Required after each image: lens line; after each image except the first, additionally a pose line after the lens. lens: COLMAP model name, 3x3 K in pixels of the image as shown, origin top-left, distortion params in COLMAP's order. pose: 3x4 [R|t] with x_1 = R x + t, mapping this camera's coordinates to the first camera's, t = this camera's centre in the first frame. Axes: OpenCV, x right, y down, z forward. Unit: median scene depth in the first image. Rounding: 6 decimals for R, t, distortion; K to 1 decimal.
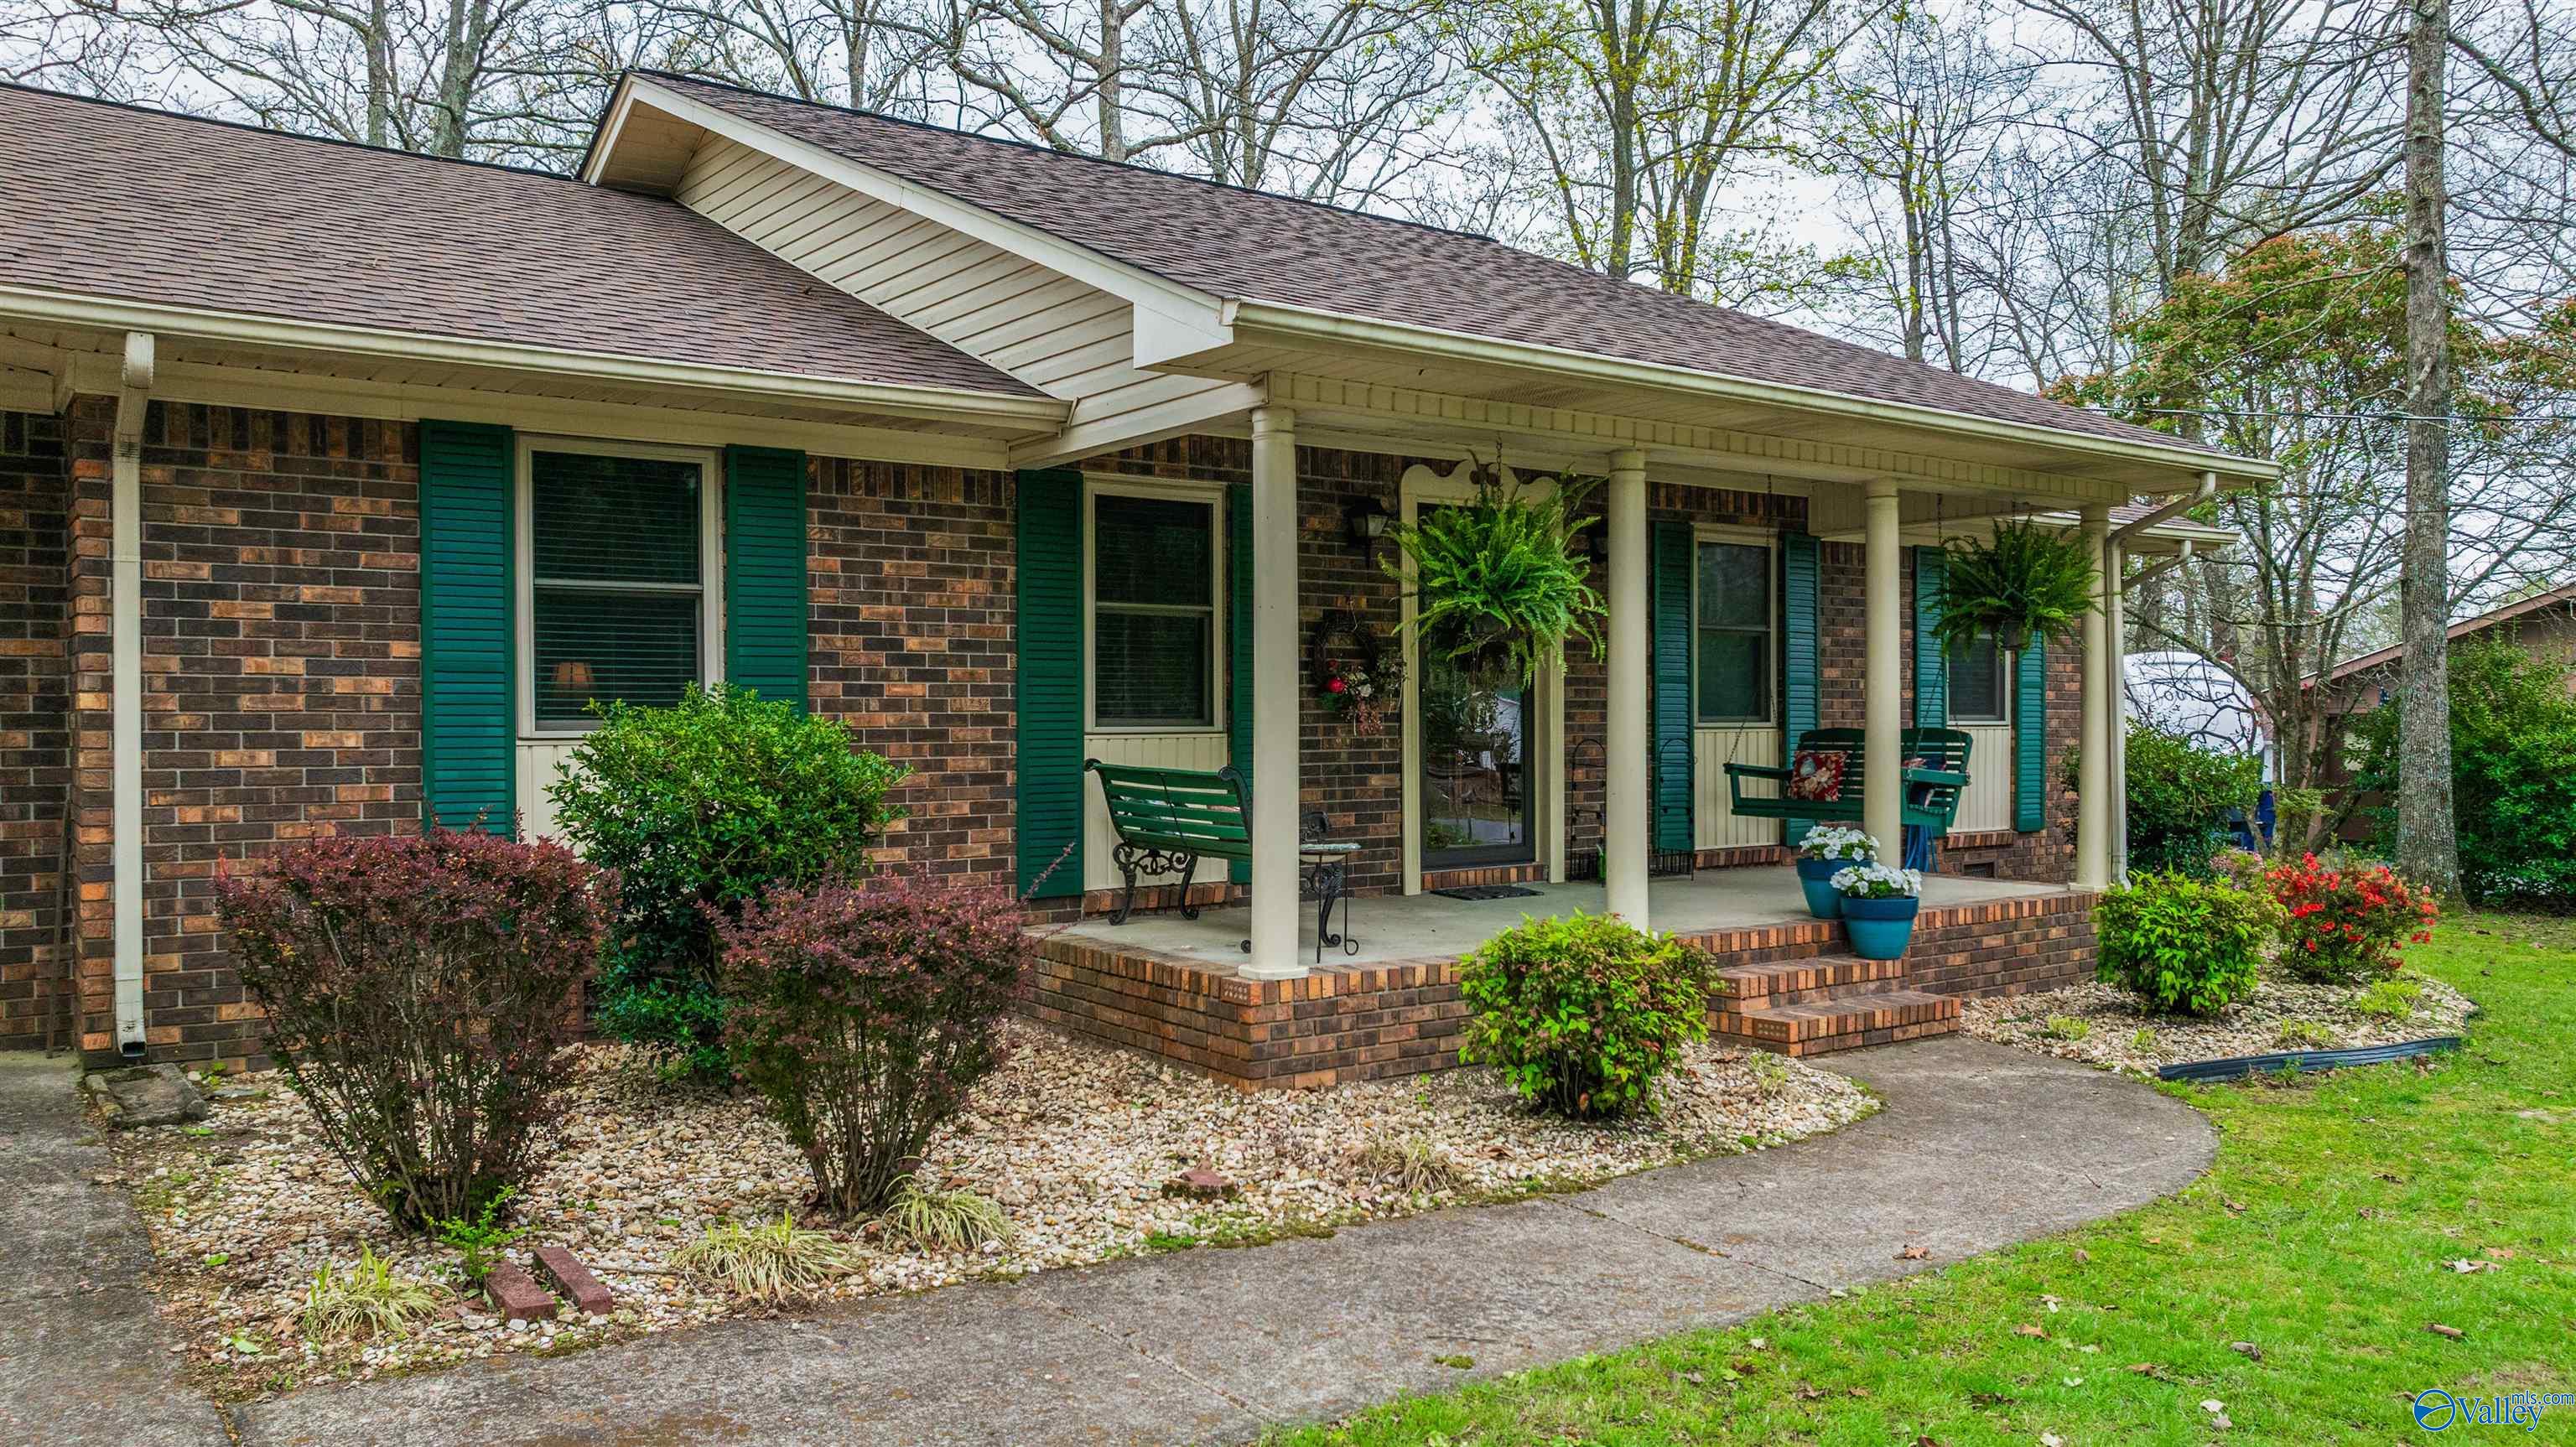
lens RADIAL K [[1889.7, 0, 1299.4], [0, 1889.7, 741.1], [0, 0, 1]] dist [-0.015498, -0.000954]
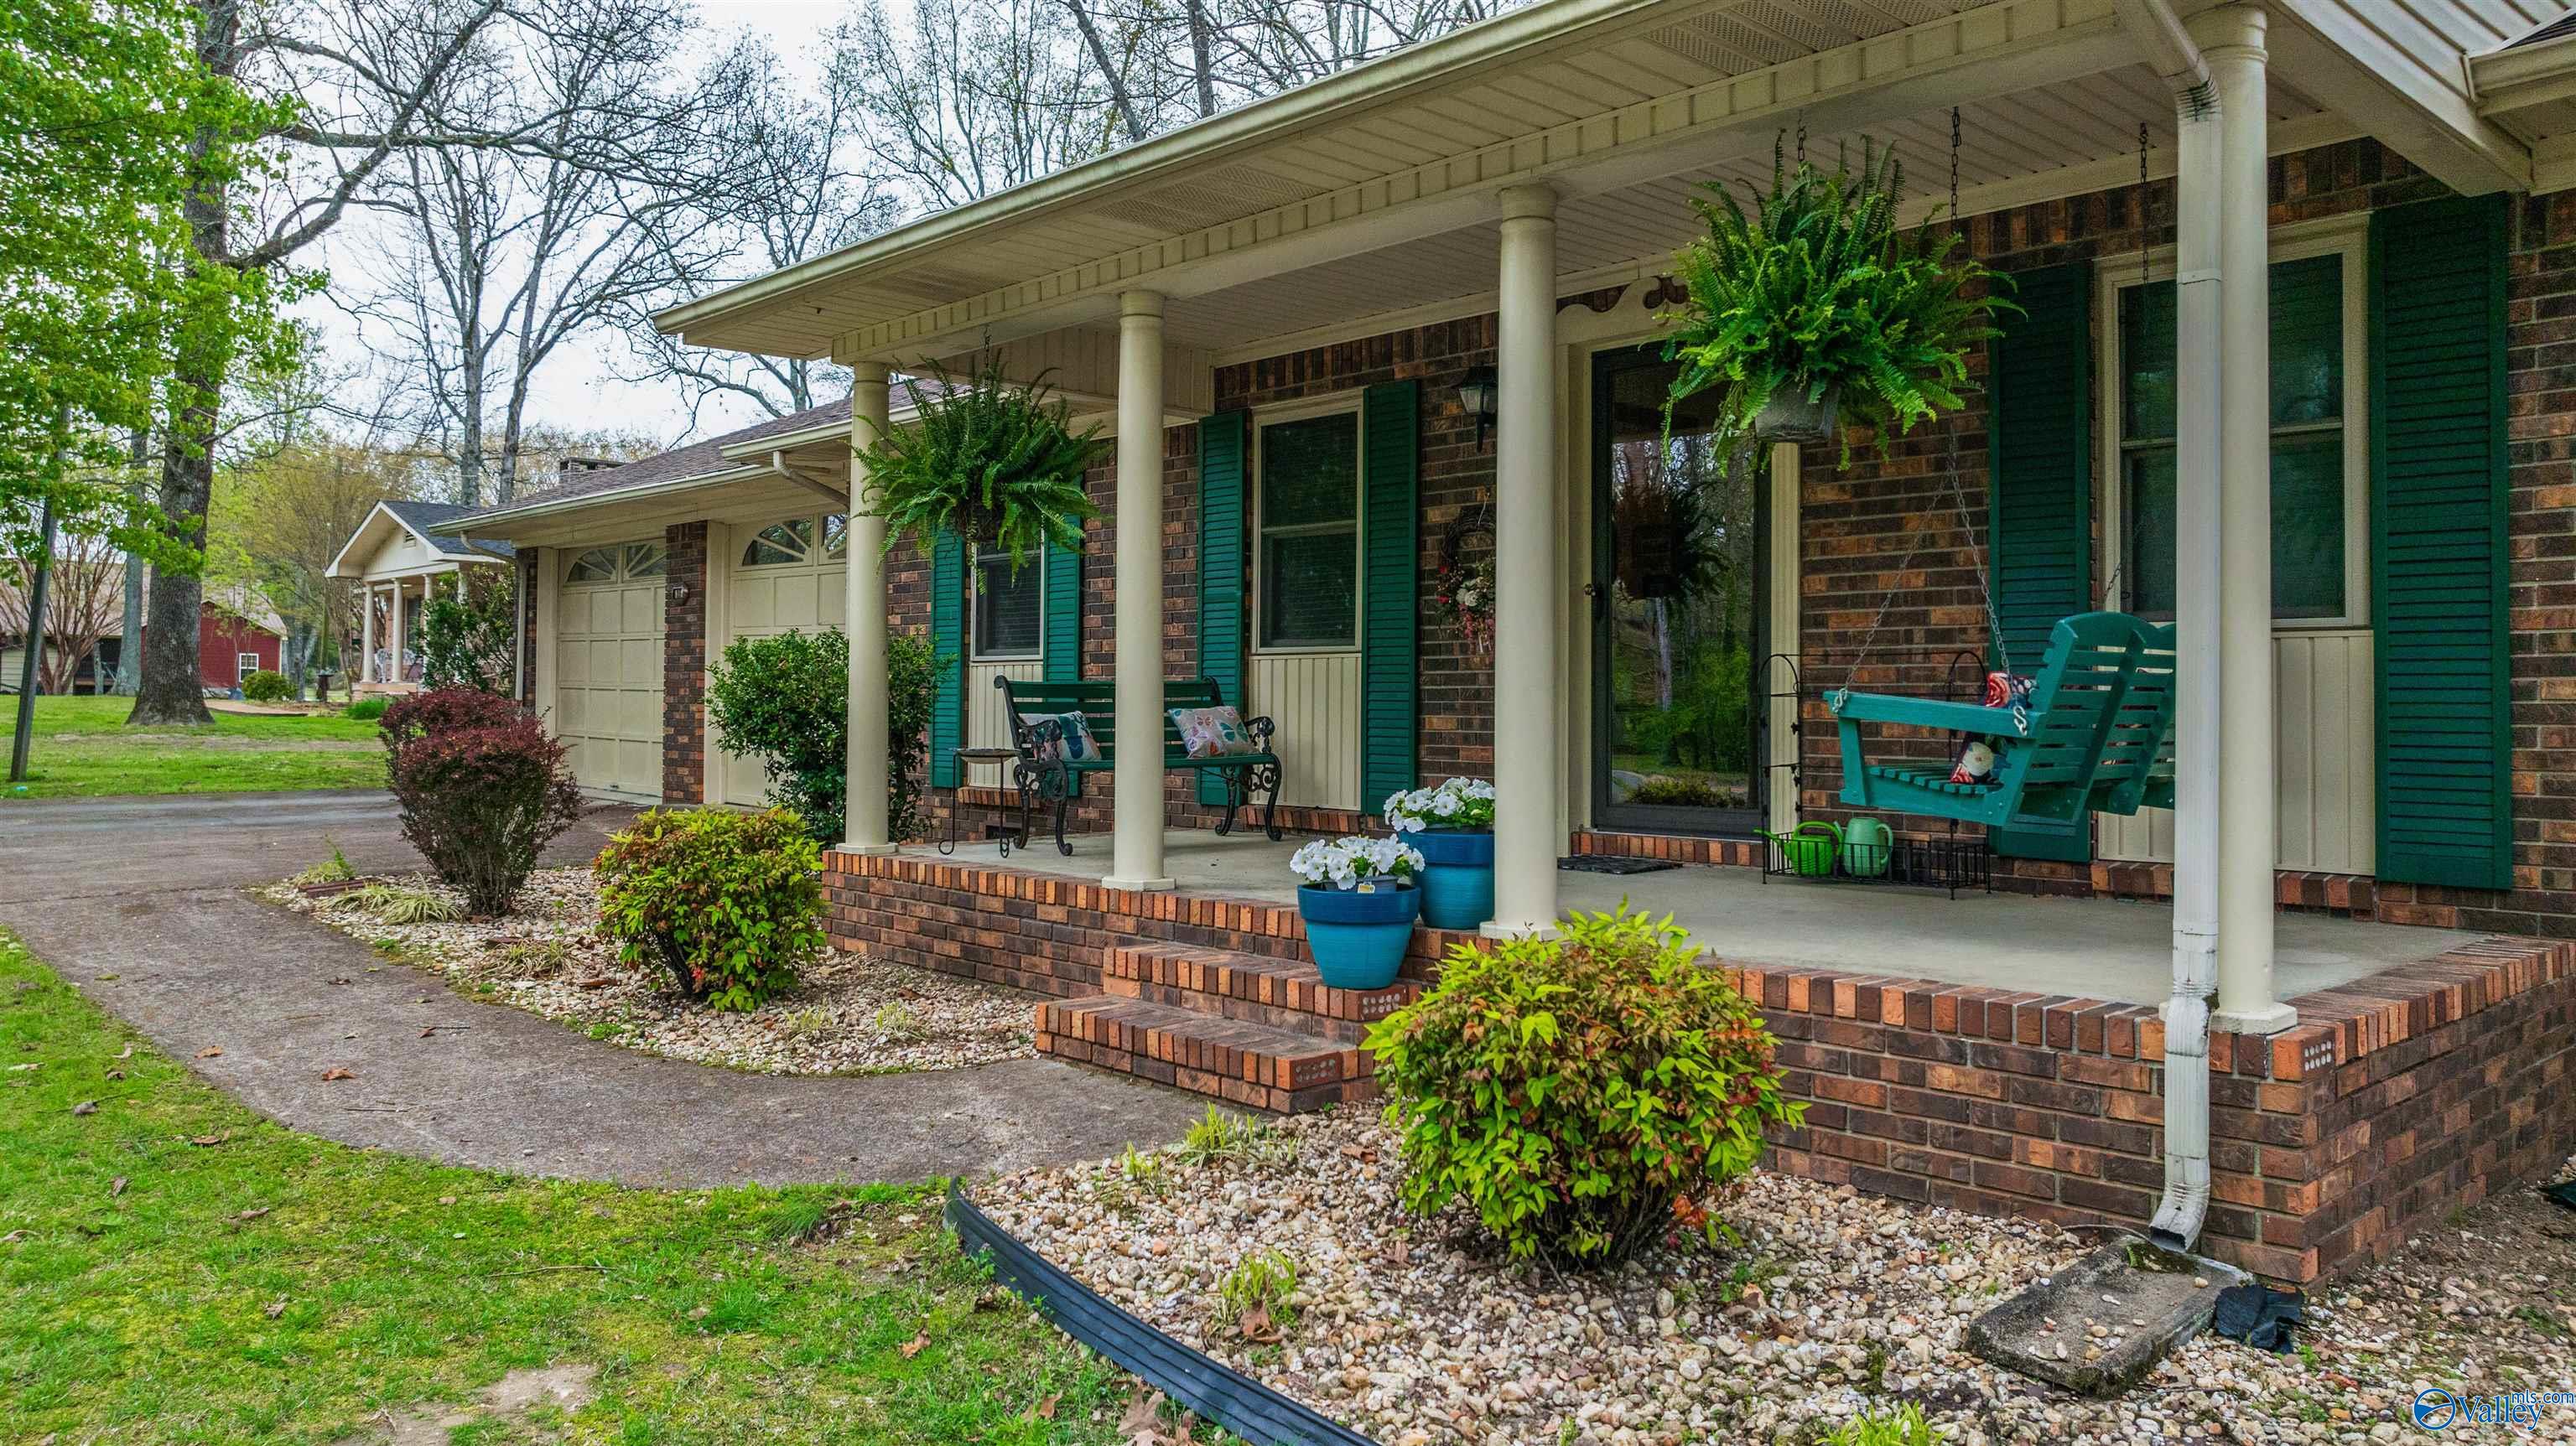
lens RADIAL K [[1829.6, 0, 1283.6], [0, 1829.6, 663.0], [0, 0, 1]] dist [-0.003524, -0.000709]
pose [[0.102866, -0.018996, -0.994514, 0.855484], [-0.018986, 0.999598, -0.021056, 0.020775], [0.994514, 0.021048, 0.102464, 0.861748]]
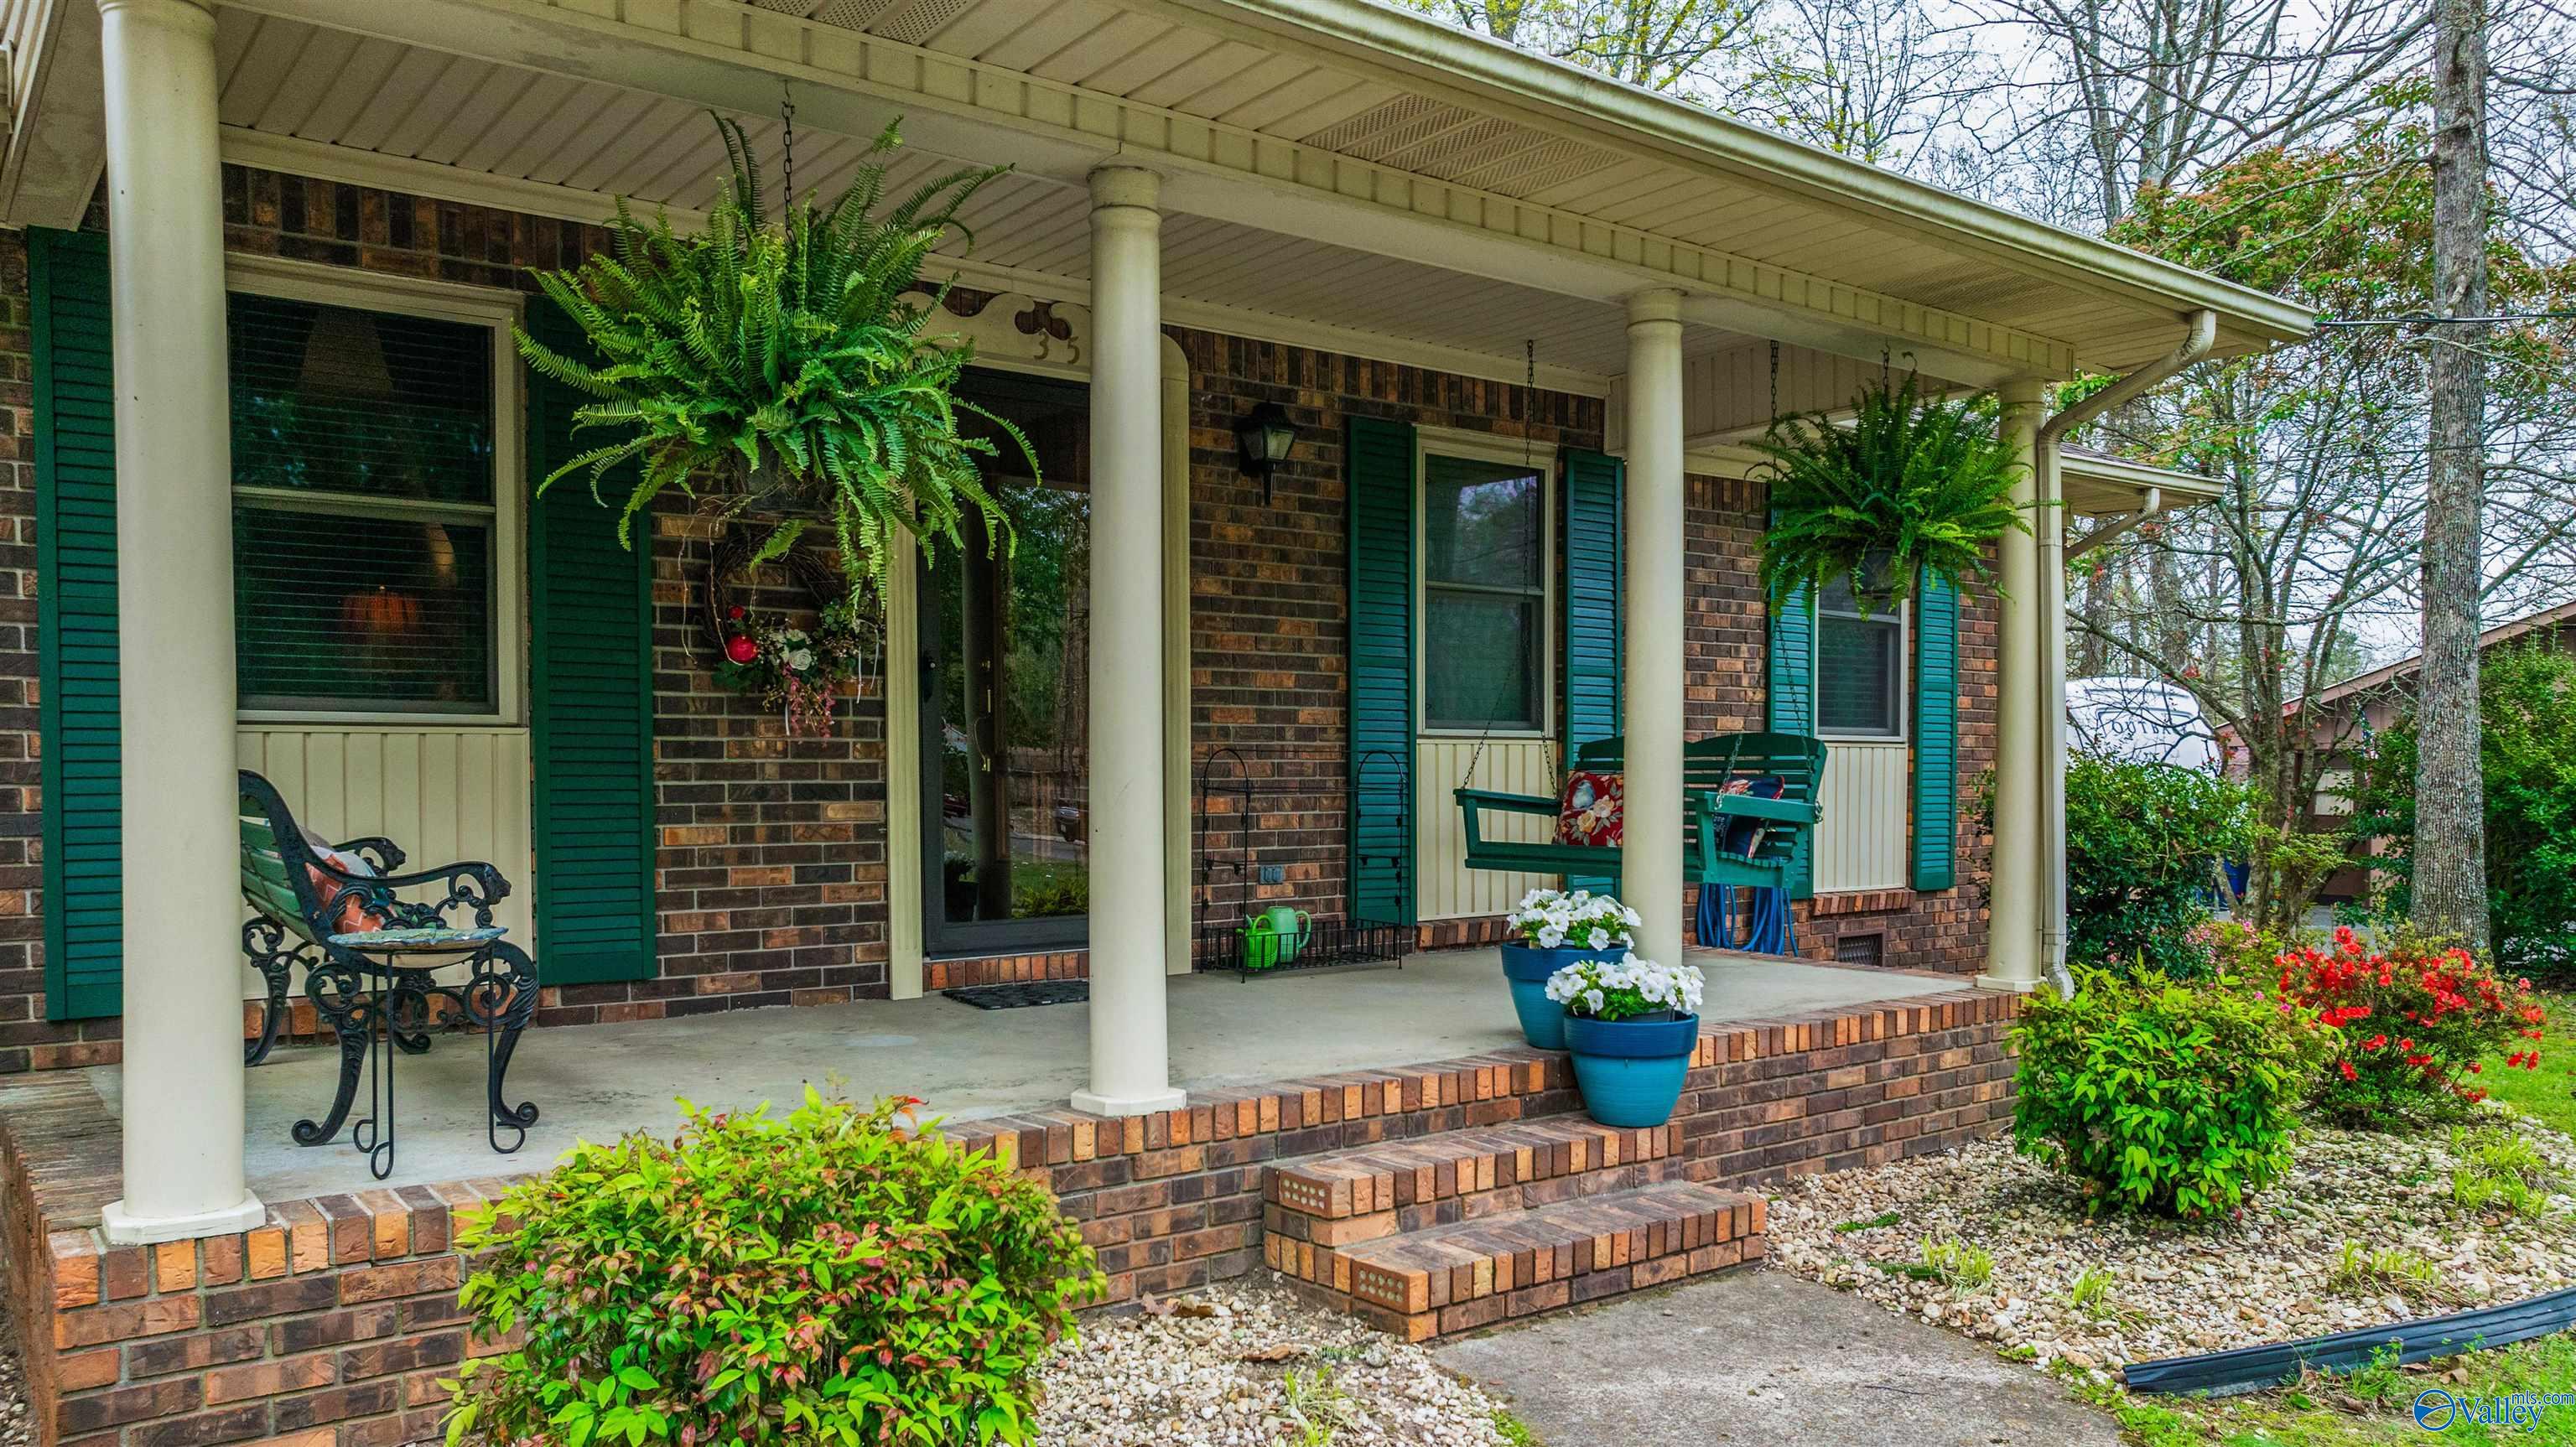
lens RADIAL K [[1870.5, 0, 1294.2], [0, 1870.5, 831.8], [0, 0, 1]] dist [-0.006560, -0.000471]
pose [[0.999776, 0.000845, 0.021132, 0.183807], [-0.001308, 0.999759, 0.021911, 0.014711], [-0.021108, -0.021933, 0.999537, 0.418158]]
